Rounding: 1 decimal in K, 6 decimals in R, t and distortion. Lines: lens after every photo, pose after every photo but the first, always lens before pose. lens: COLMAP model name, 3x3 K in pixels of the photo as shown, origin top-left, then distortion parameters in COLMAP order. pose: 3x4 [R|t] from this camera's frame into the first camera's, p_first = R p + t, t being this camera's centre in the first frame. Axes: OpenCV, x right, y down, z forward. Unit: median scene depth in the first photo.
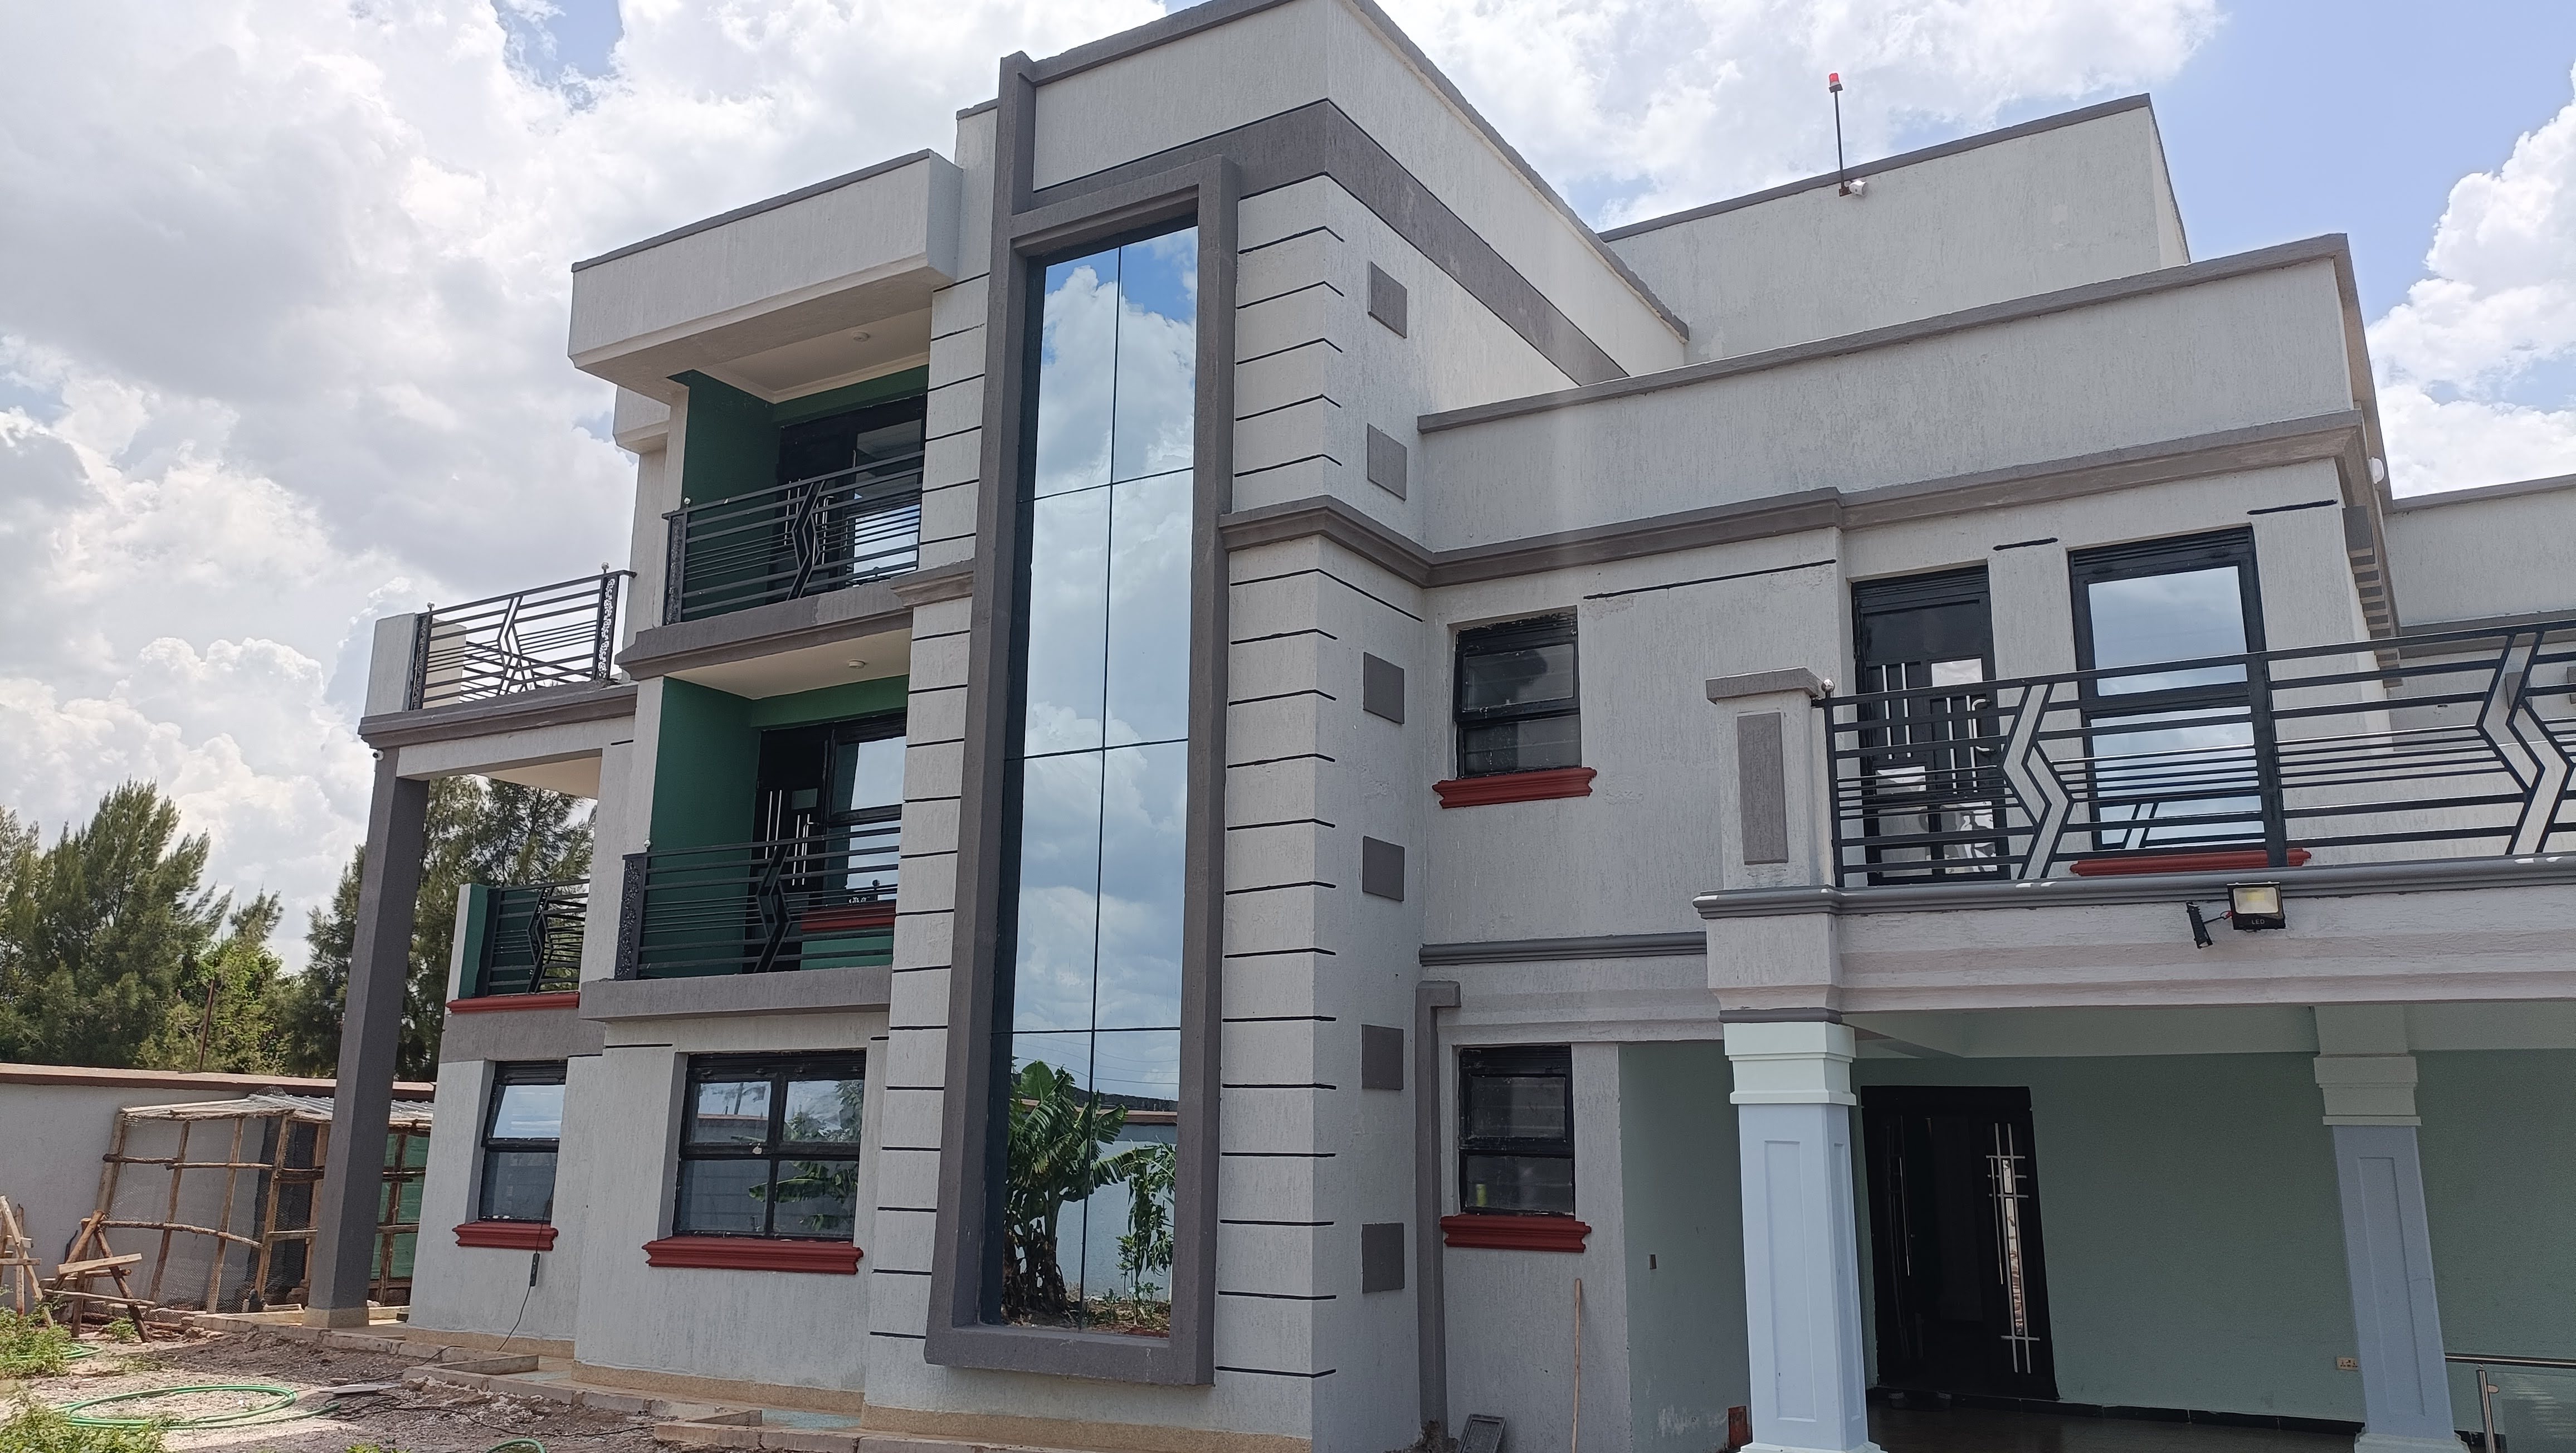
lens RADIAL K [[1865.0, 0, 1302.2], [0, 1865.0, 710.8], [0, 0, 1]] dist [0.062589, -0.059411]
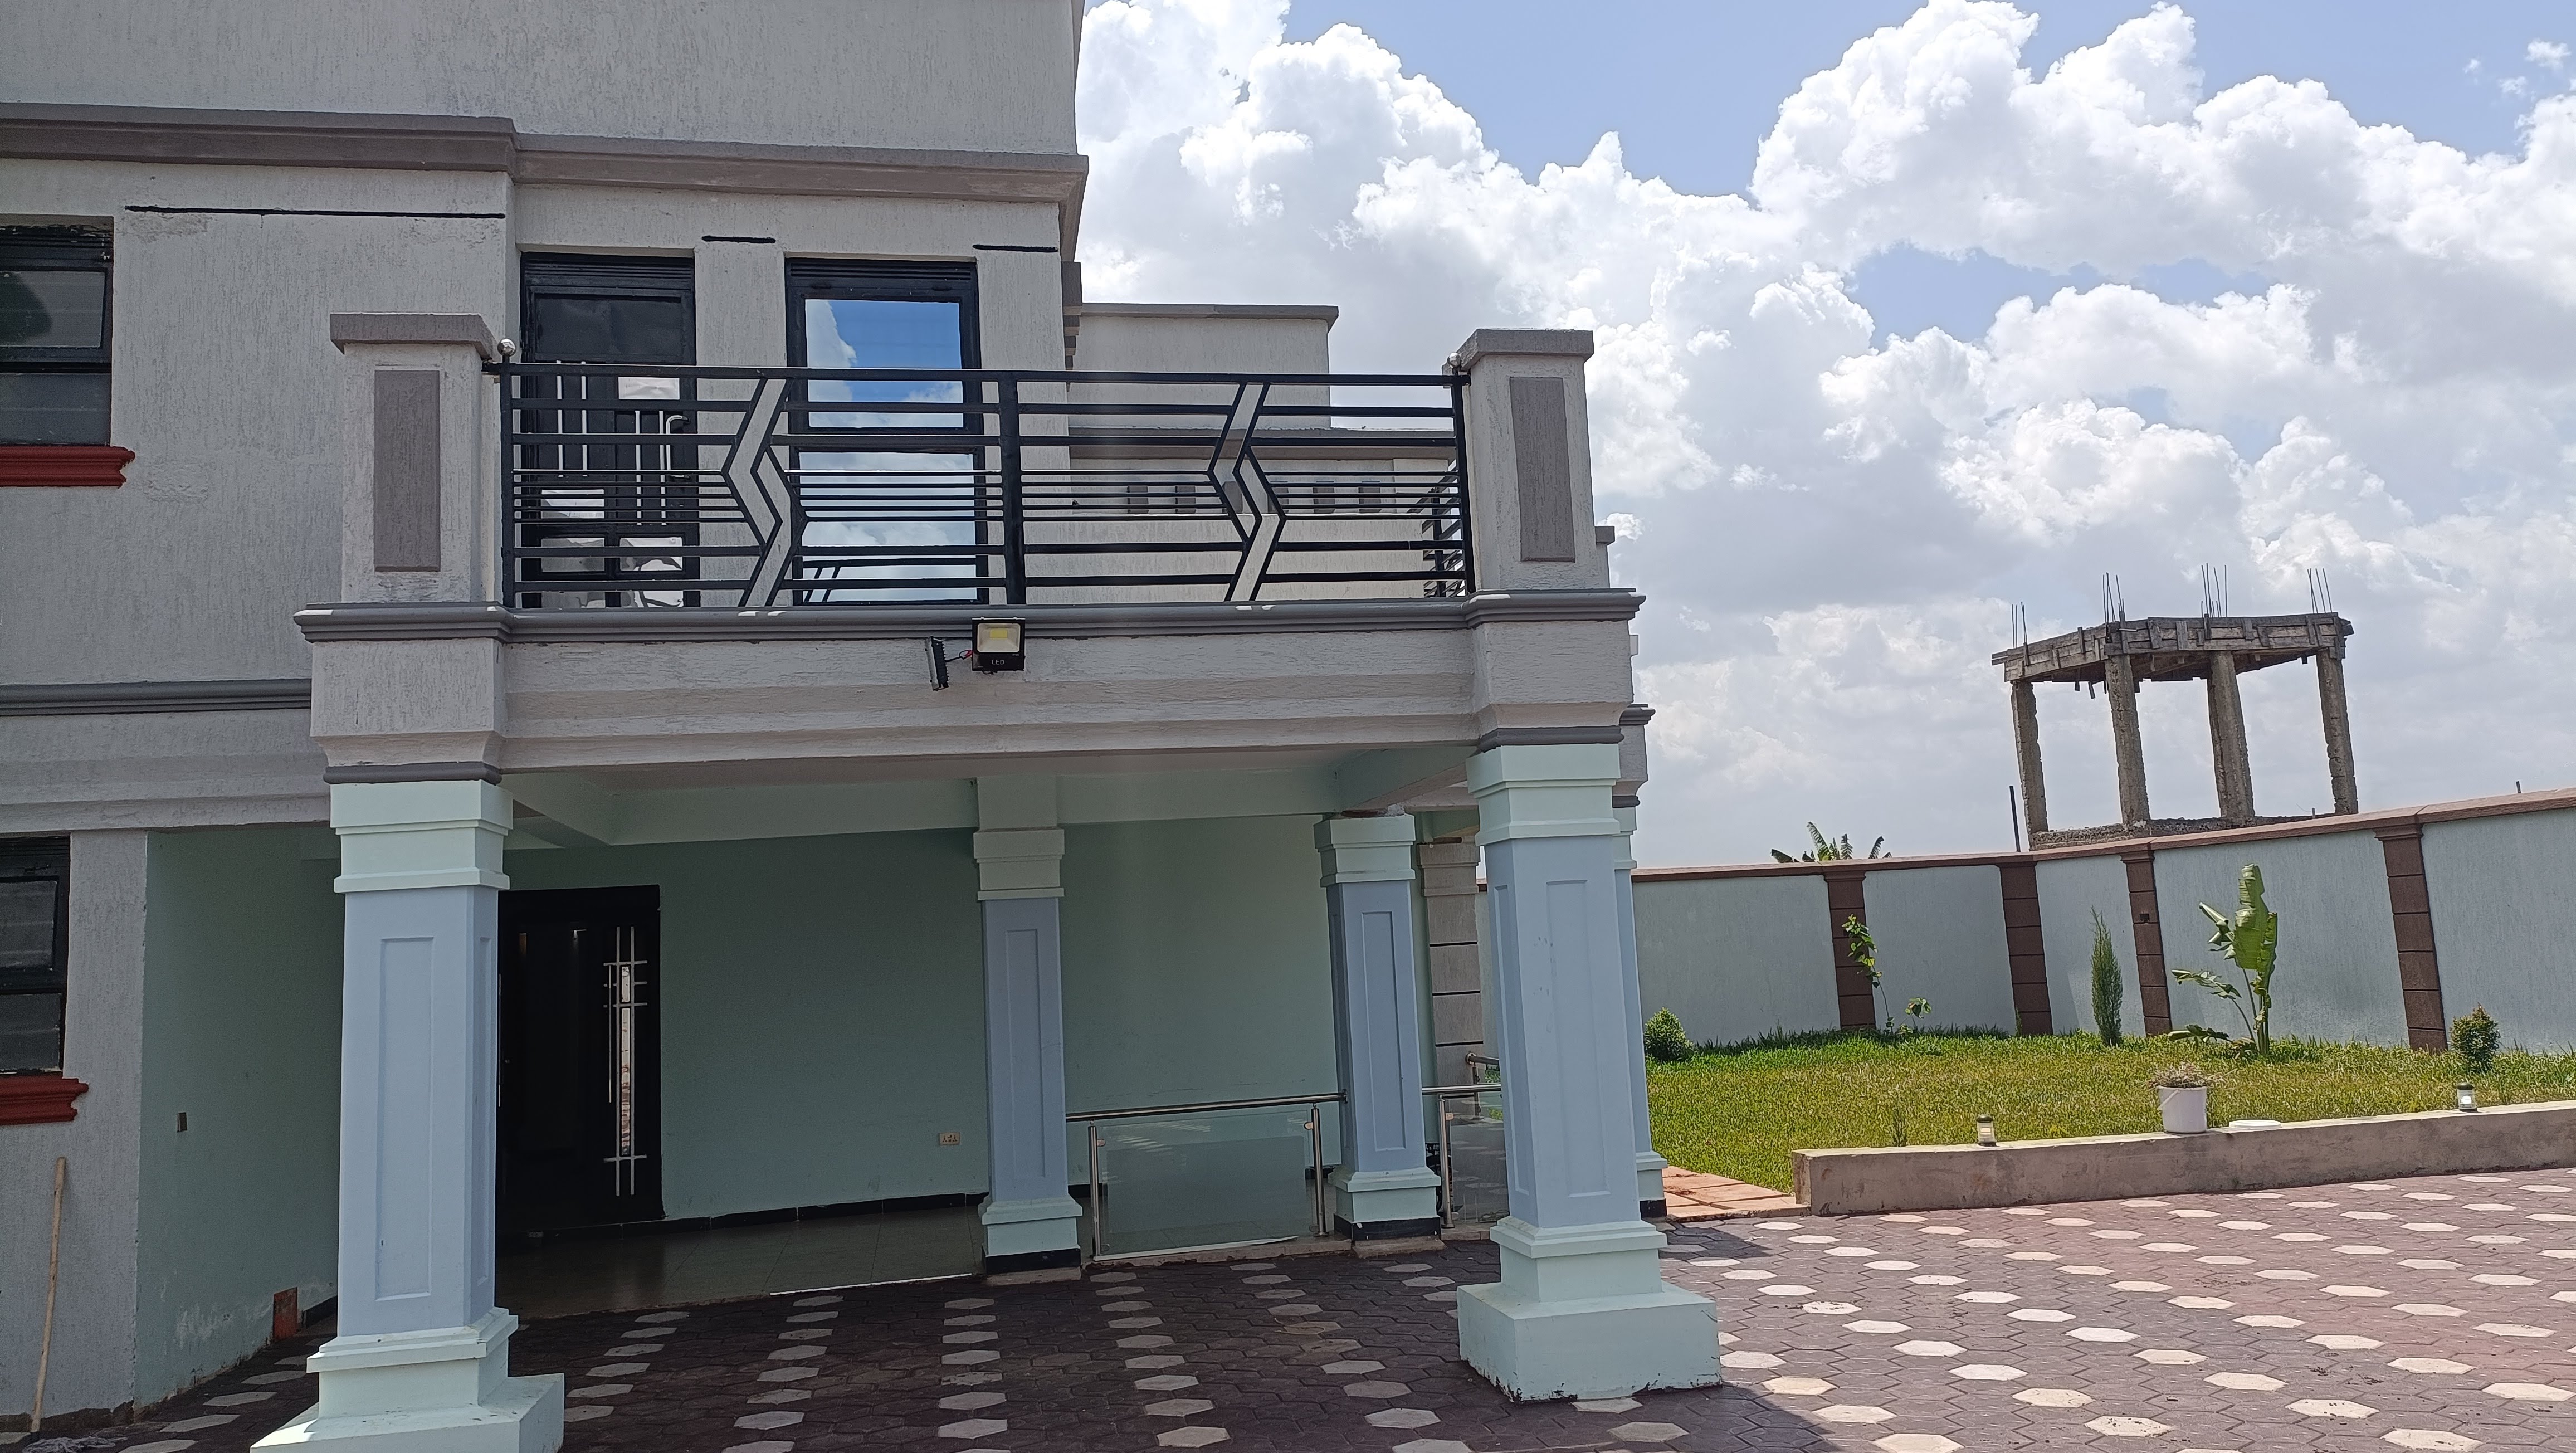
lens RADIAL K [[1859.4, 0, 1281.1], [0, 1859.4, 705.6], [0, 0, 1]] dist [0.091632, -0.114313]
pose [[0.750392, 0.034423, 0.660097, 0.015165], [-0.089169, 0.994786, 0.049490, 0.060443], [-0.654951, -0.095997, 0.749549, 0.190997]]
